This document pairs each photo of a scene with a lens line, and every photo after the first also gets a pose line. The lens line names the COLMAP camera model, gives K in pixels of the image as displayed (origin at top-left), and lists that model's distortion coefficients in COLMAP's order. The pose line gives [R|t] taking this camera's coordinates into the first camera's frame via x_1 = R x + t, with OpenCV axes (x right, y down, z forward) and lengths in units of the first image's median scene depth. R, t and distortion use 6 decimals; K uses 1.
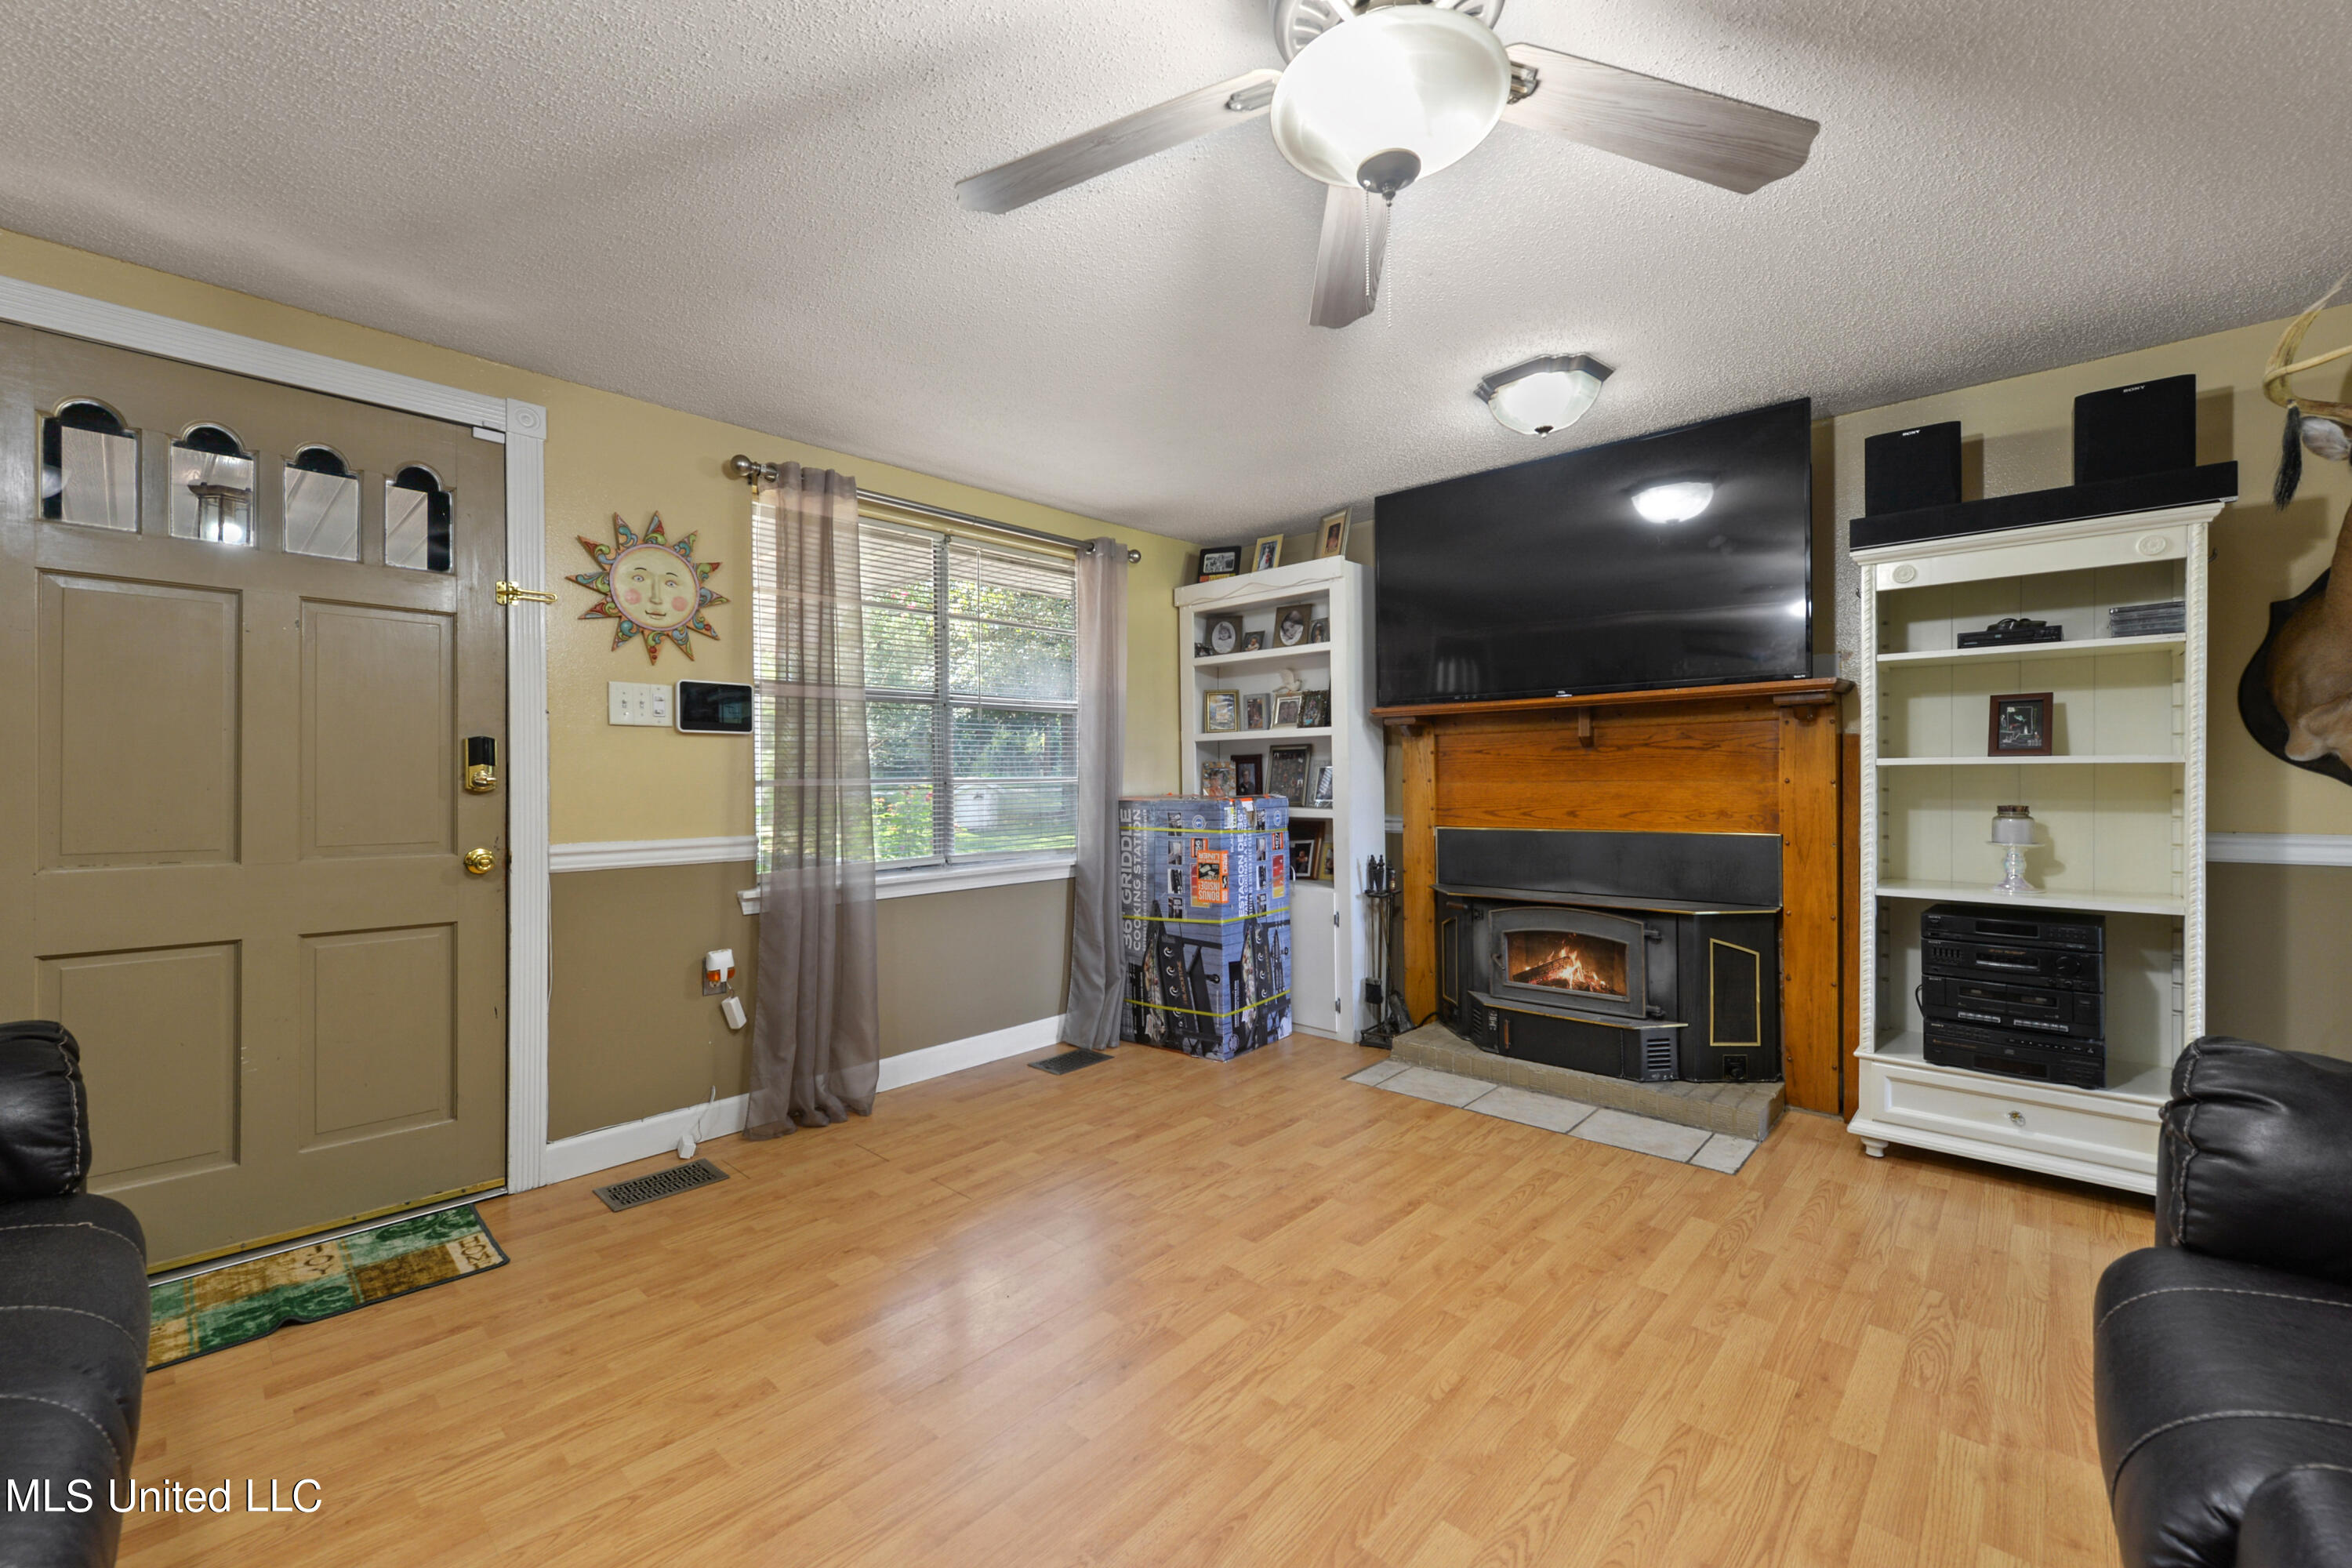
lens RADIAL K [[953.5, 0, 1176.0], [0, 953.5, 784.0], [0, 0, 1]] dist [0.000961, -0.000249]
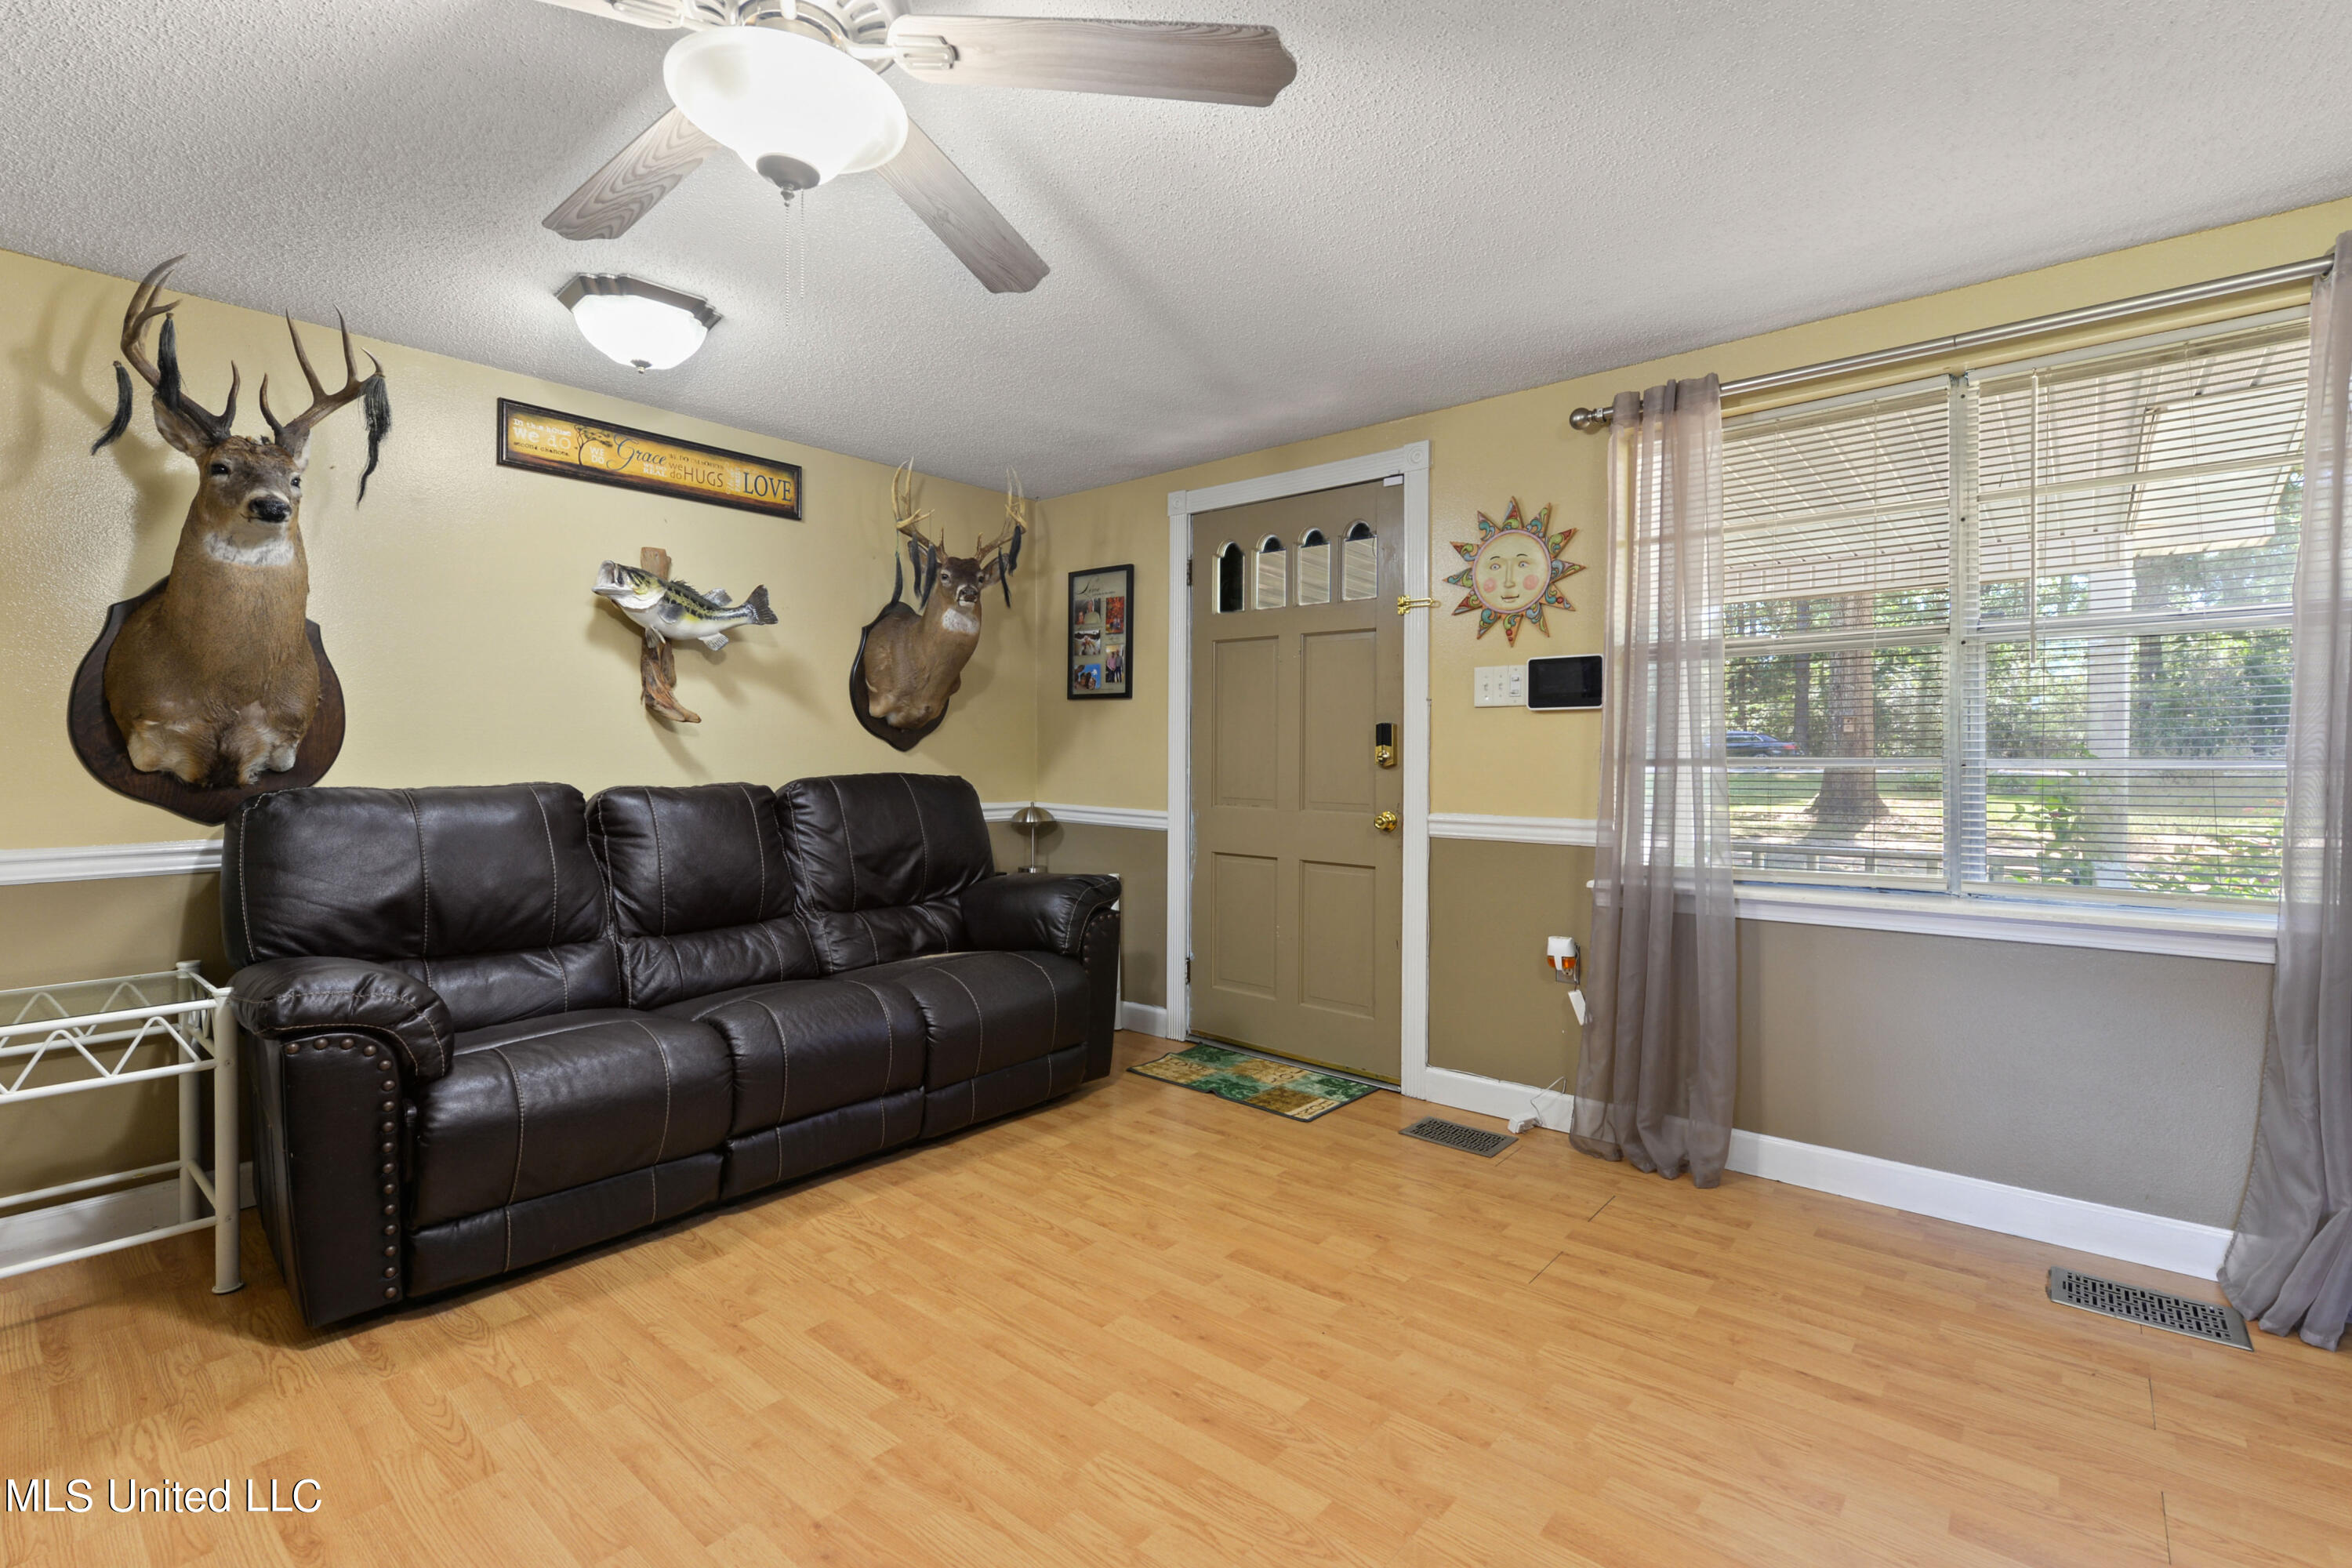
lens RADIAL K [[1072.2, 0, 1172.4], [0, 1072.2, 766.5], [0, 0, 1]] dist [0.000775, -0.000534]
pose [[0.025796, 0.017989, -0.999505, 0.644835], [-0.005587, 0.999825, 0.017851, -0.015106], [0.999652, 0.005124, 0.025892, 0.642327]]
